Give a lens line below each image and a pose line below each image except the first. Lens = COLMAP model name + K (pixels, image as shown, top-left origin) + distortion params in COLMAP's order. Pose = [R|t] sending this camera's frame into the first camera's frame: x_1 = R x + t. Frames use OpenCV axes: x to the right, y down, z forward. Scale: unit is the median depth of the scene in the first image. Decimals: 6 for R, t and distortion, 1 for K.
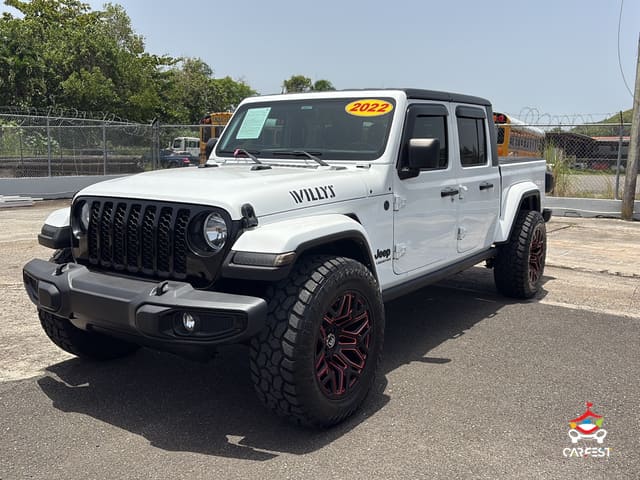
lens RADIAL K [[651.8, 0, 320.0], [0, 651.8, 240.0], [0, 0, 1]] dist [0.034753, -0.008755]
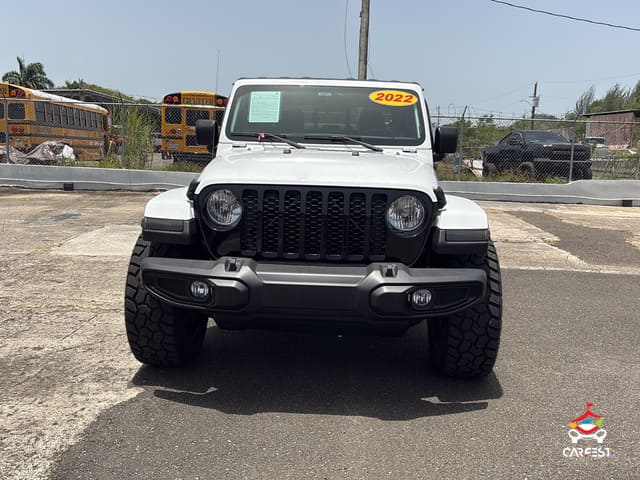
lens RADIAL K [[651.8, 0, 320.0], [0, 651.8, 240.0], [0, 0, 1]] dist [0.034753, -0.008755]
pose [[0.850091, -0.068557, 0.522155, -0.631883], [0.052326, 0.997580, 0.045789, -0.019441], [-0.524030, -0.011602, 0.851621, 0.118594]]
